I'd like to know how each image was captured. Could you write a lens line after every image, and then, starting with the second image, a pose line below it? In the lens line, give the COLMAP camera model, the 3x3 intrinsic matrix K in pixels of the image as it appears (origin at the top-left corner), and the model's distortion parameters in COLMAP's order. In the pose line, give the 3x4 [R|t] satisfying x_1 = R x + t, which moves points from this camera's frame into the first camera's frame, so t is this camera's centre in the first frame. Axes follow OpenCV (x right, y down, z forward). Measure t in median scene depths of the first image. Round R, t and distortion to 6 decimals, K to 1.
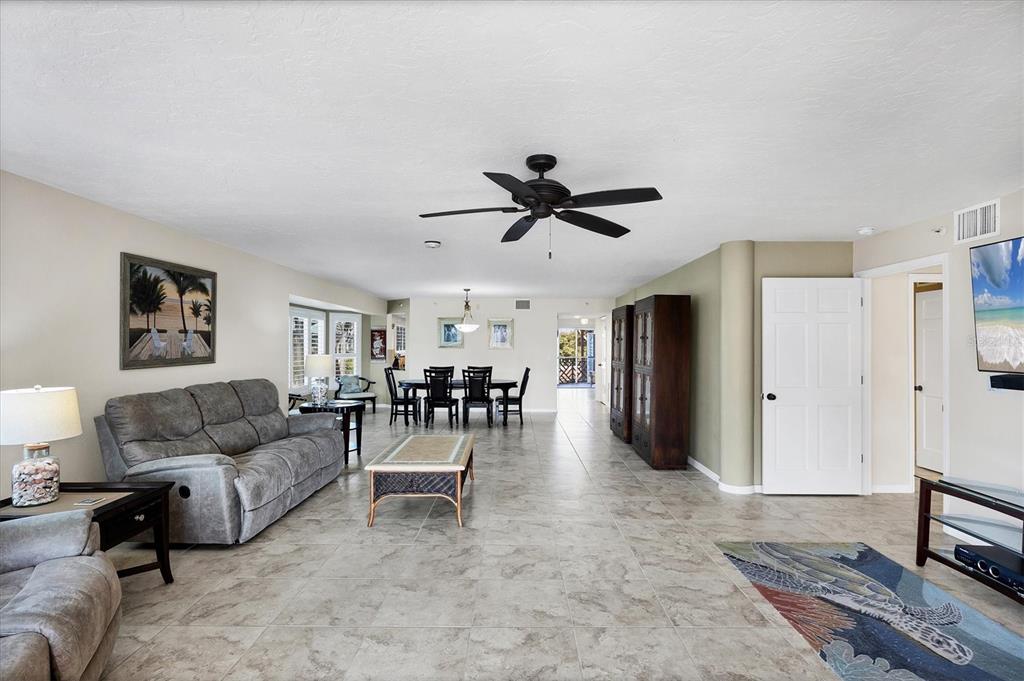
lens RADIAL K [[442.7, 0, 509.5], [0, 442.7, 344.3], [0, 0, 1]] dist [-0.019968, 0.000789]
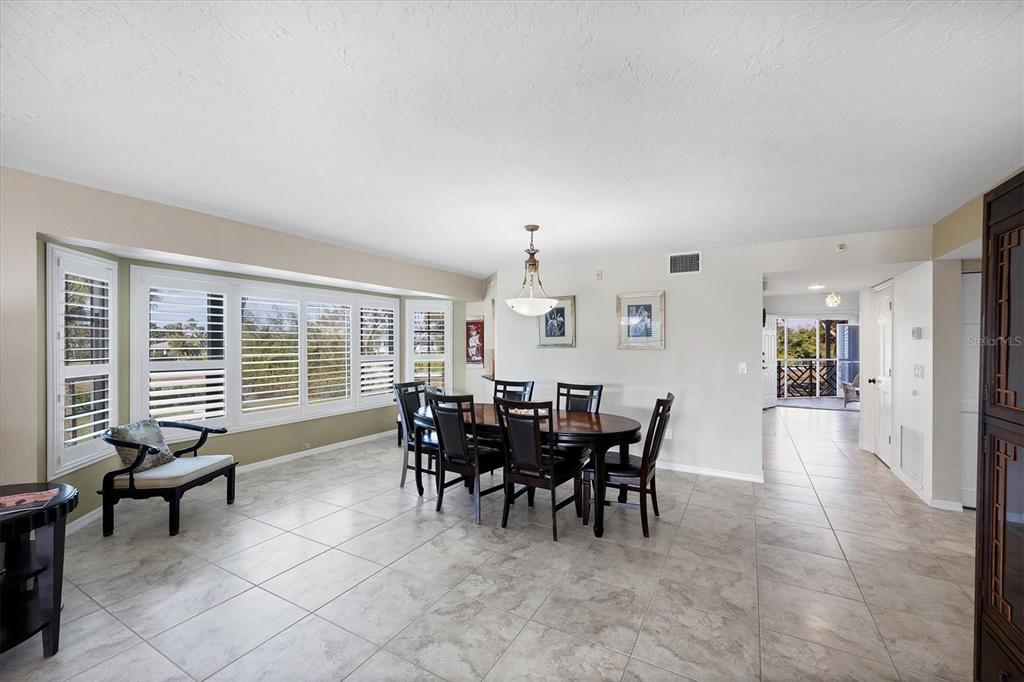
lens RADIAL K [[430.9, 0, 486.6], [0, 430.9, 340.4], [0, 0, 1]] dist [-0.005307, -0.000719]
pose [[0.873865, -0.004178, -0.486150, 0.221542], [0.002487, 0.999988, -0.004124, 0.002442], [0.486161, 0.002395, 0.873866, 1.401097]]
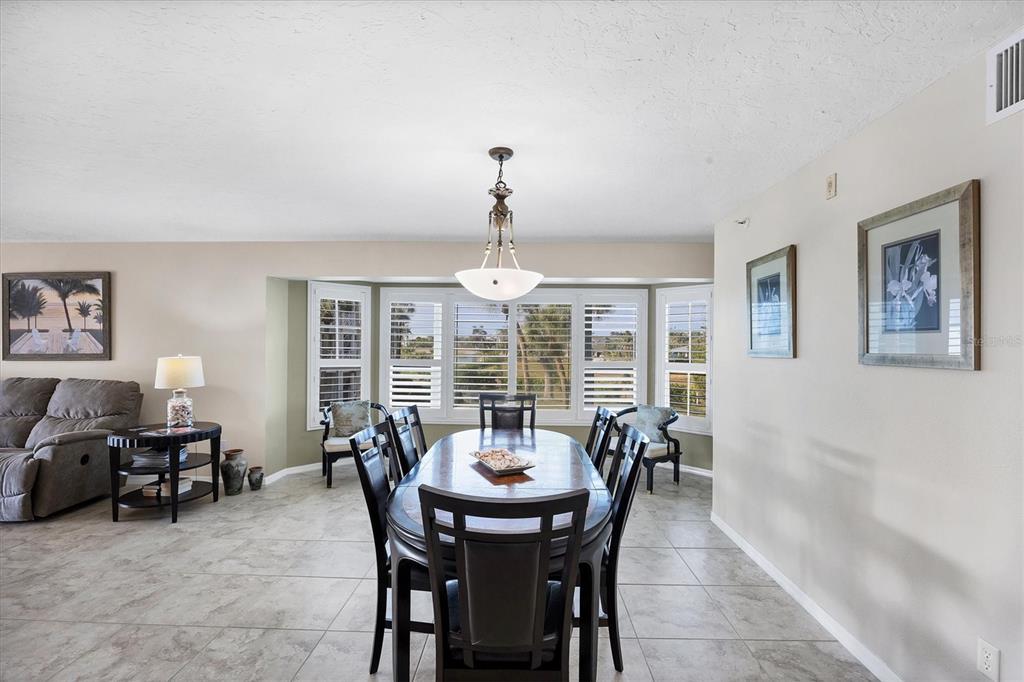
lens RADIAL K [[442.7, 0, 513.9], [0, 442.7, 342.8], [0, 0, 1]] dist [-0.019968, 0.000789]
pose [[0.010379, -0.005843, -0.999929, 0.350551], [-0.004862, 0.999971, -0.005893, 0.003121], [0.999934, 0.004923, 0.010351, 1.949184]]
